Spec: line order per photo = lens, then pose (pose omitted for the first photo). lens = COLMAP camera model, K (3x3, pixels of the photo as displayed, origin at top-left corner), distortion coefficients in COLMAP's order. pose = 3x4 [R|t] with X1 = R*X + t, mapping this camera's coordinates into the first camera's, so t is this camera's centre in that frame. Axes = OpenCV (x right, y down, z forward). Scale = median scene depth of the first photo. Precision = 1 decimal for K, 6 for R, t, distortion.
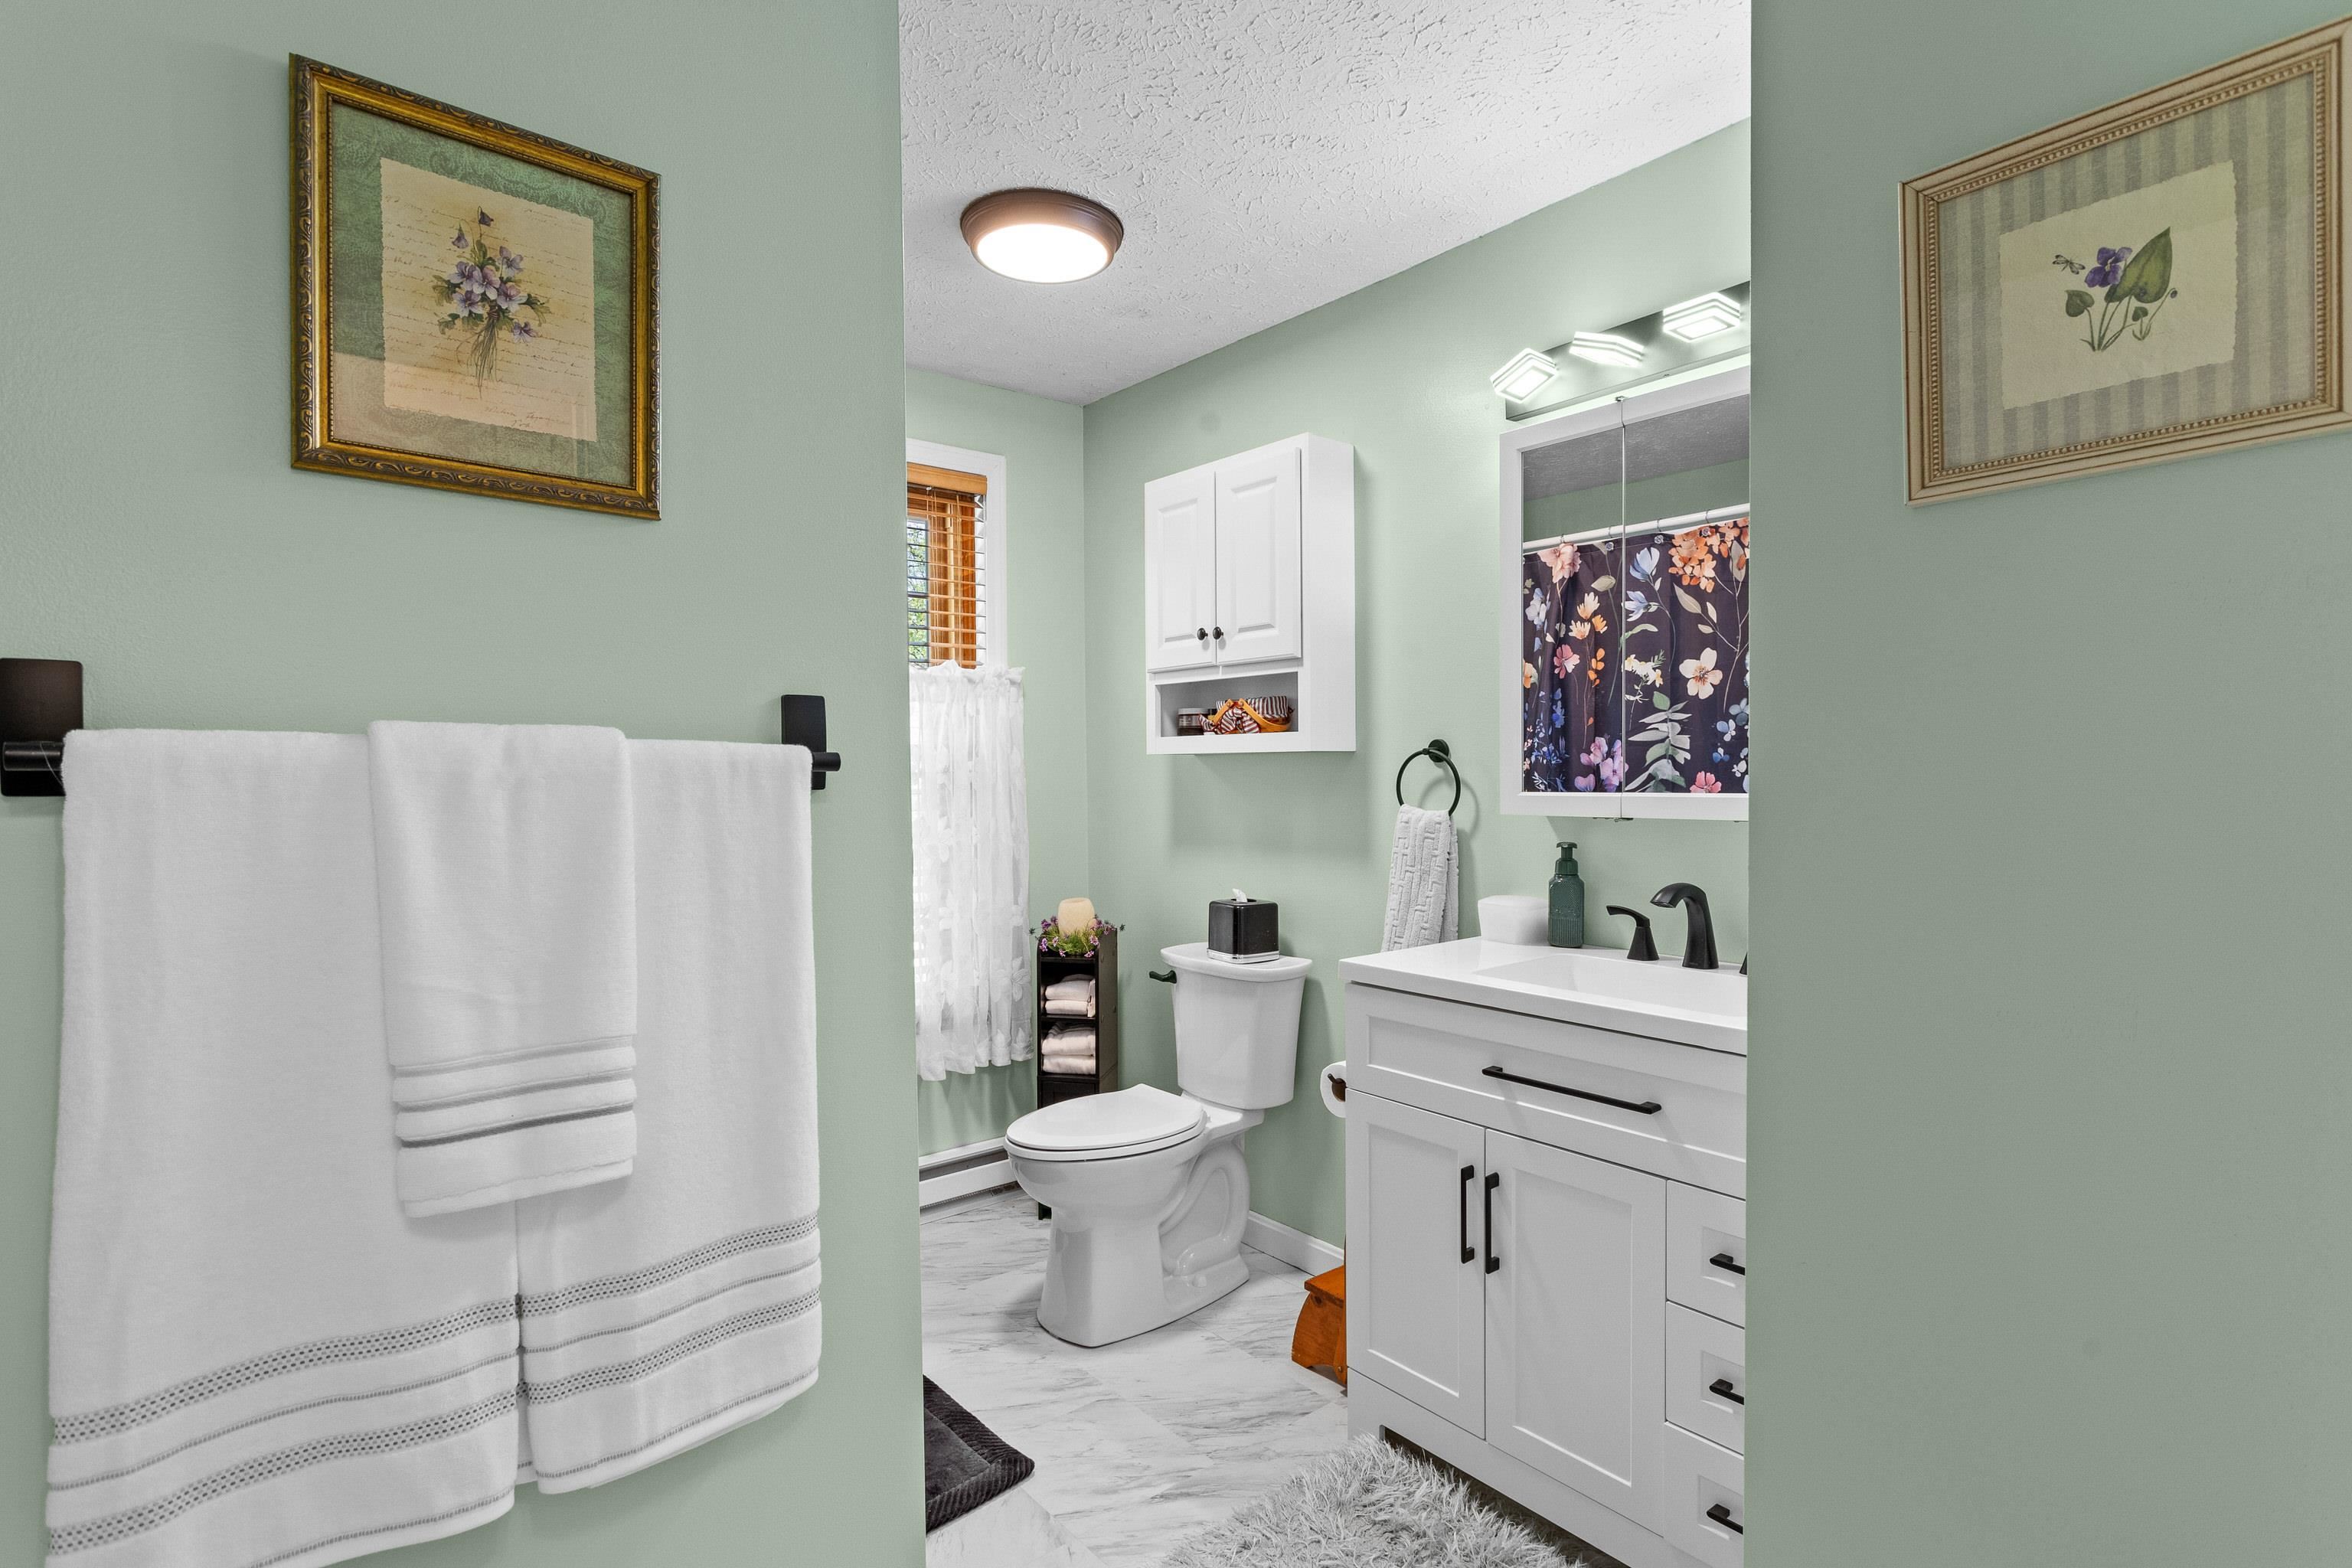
lens RADIAL K [[1098.8, 0, 1184.7], [0, 1098.8, 779.2], [0, 0, 1]] dist [-0.000373, 0.000685]
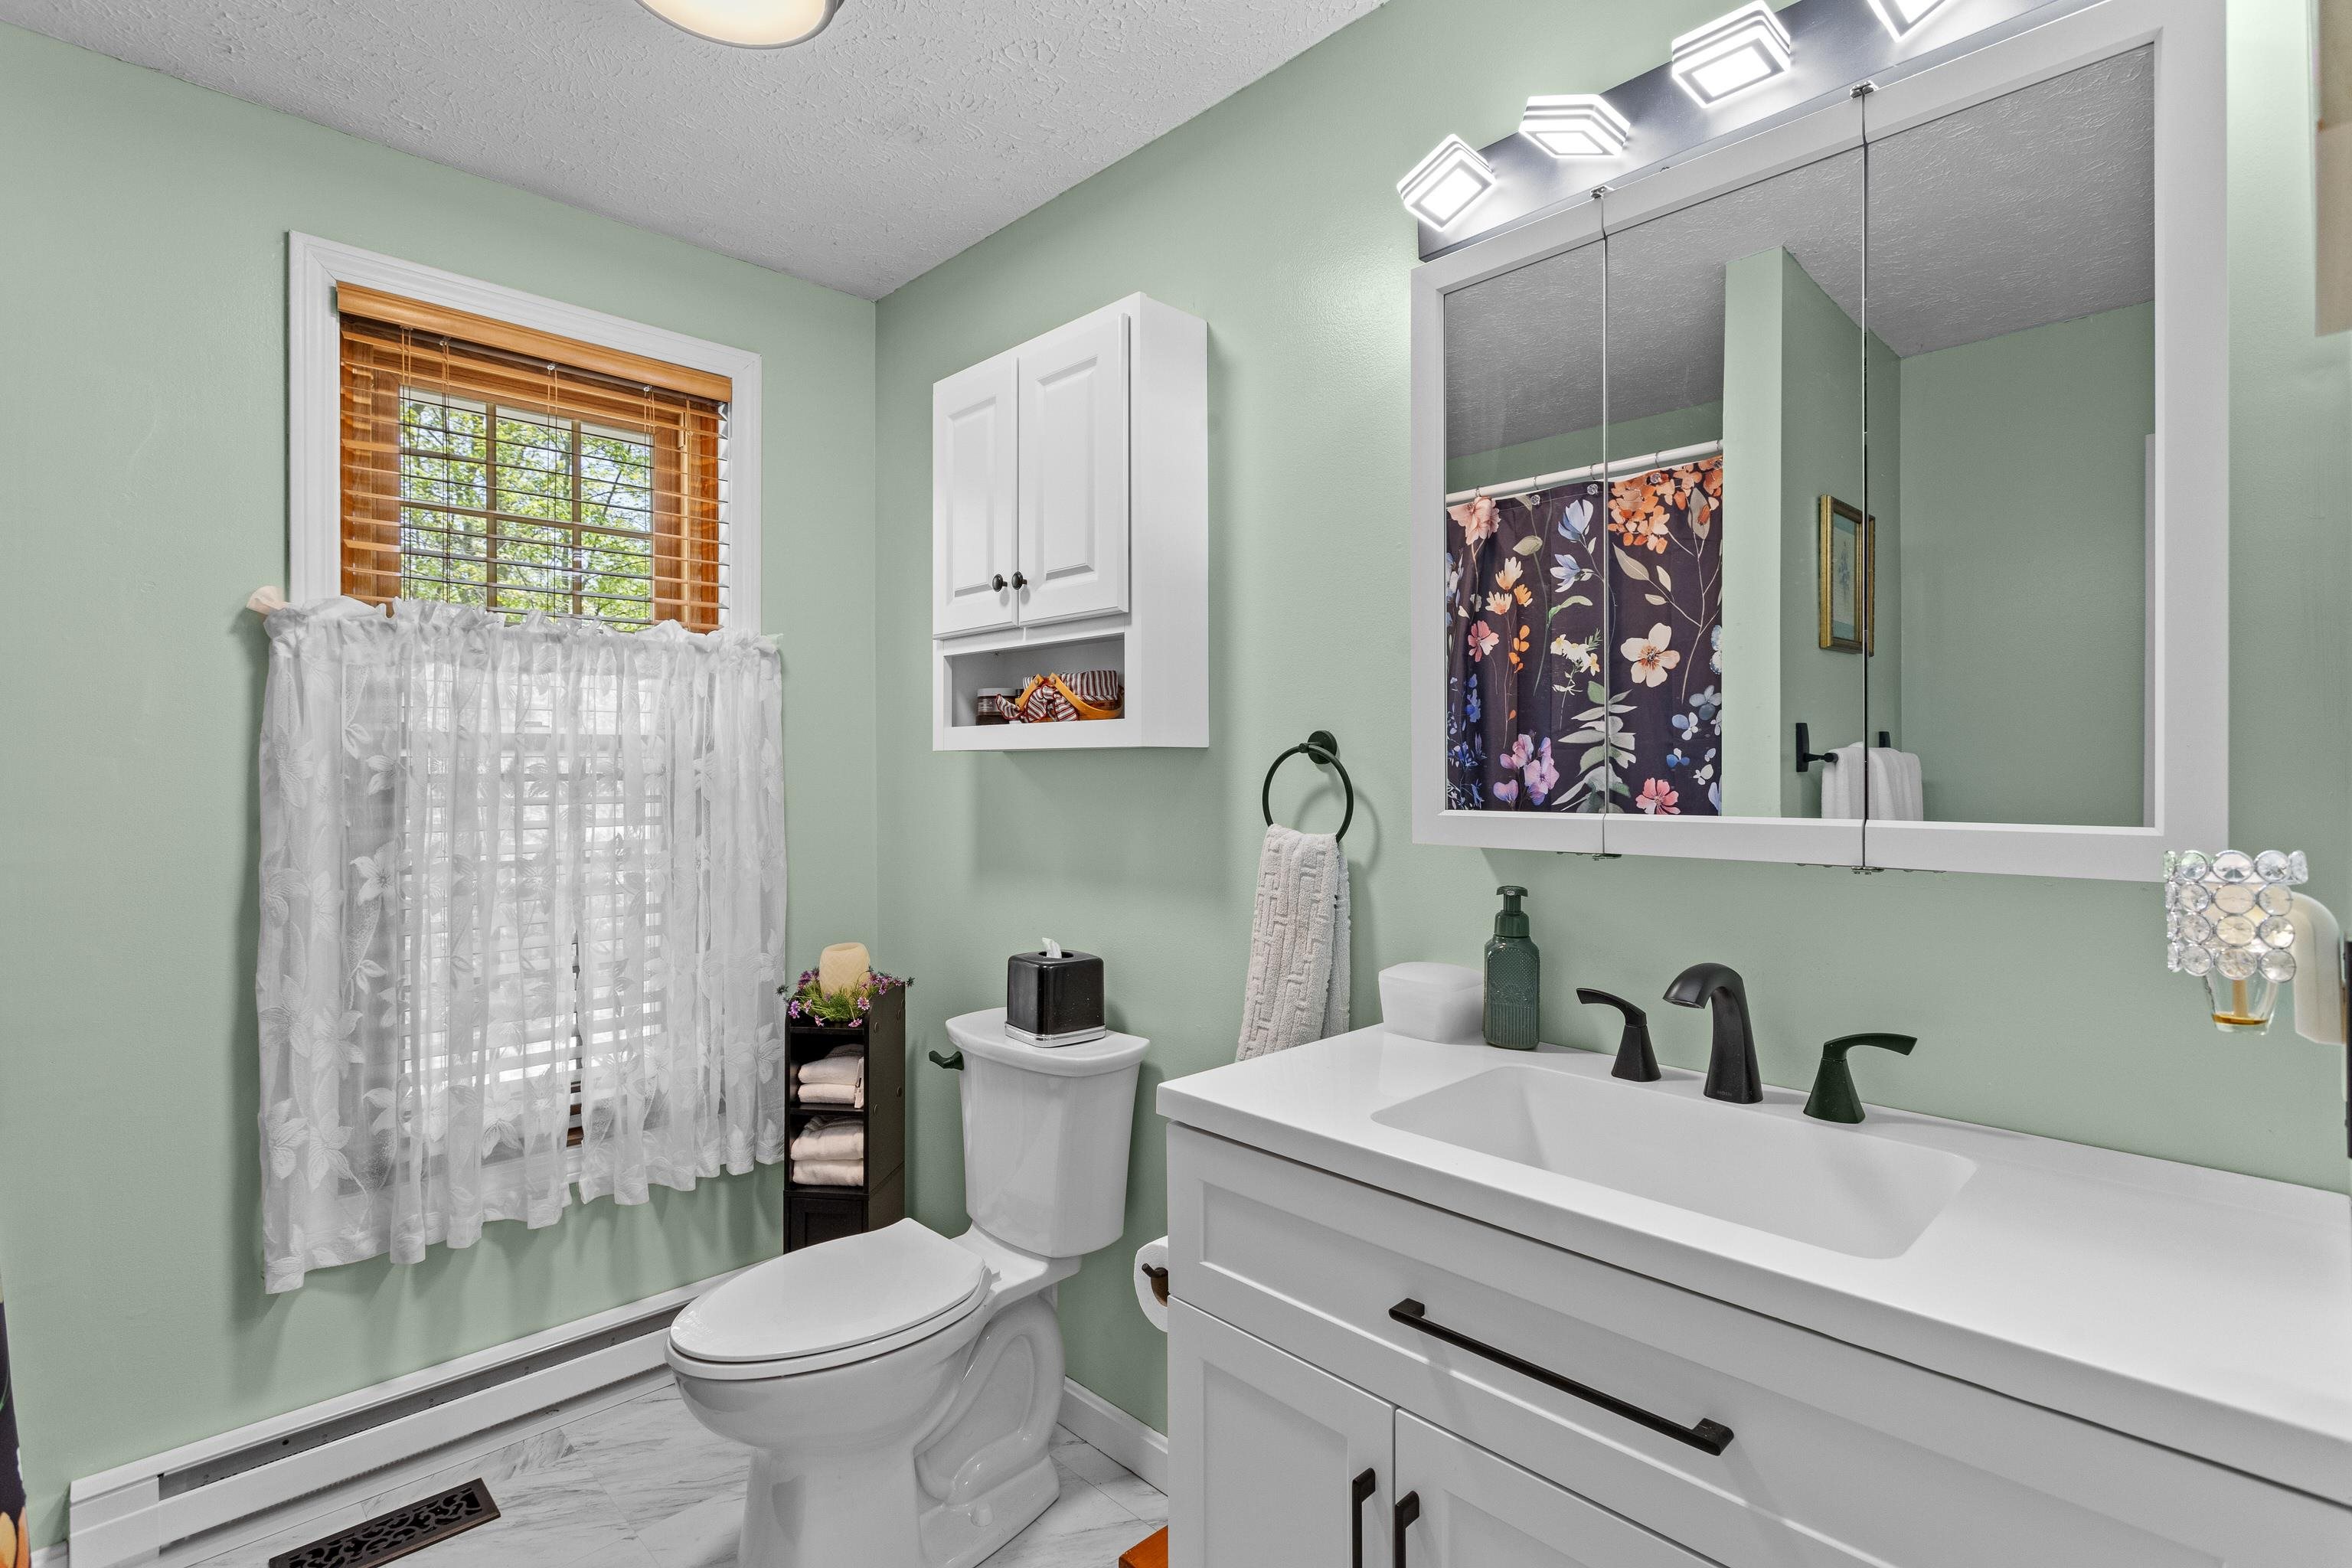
lens RADIAL K [[1112.1, 0, 1170.7], [0, 1112.1, 738.2], [0, 0, 1]] dist [0.004057, 0.000303]
pose [[0.996779, 0.008850, 0.079703, 0.066729], [-0.005860, 0.999273, -0.037664, -0.003804], [-0.079978, 0.037075, 0.996107, 0.258485]]
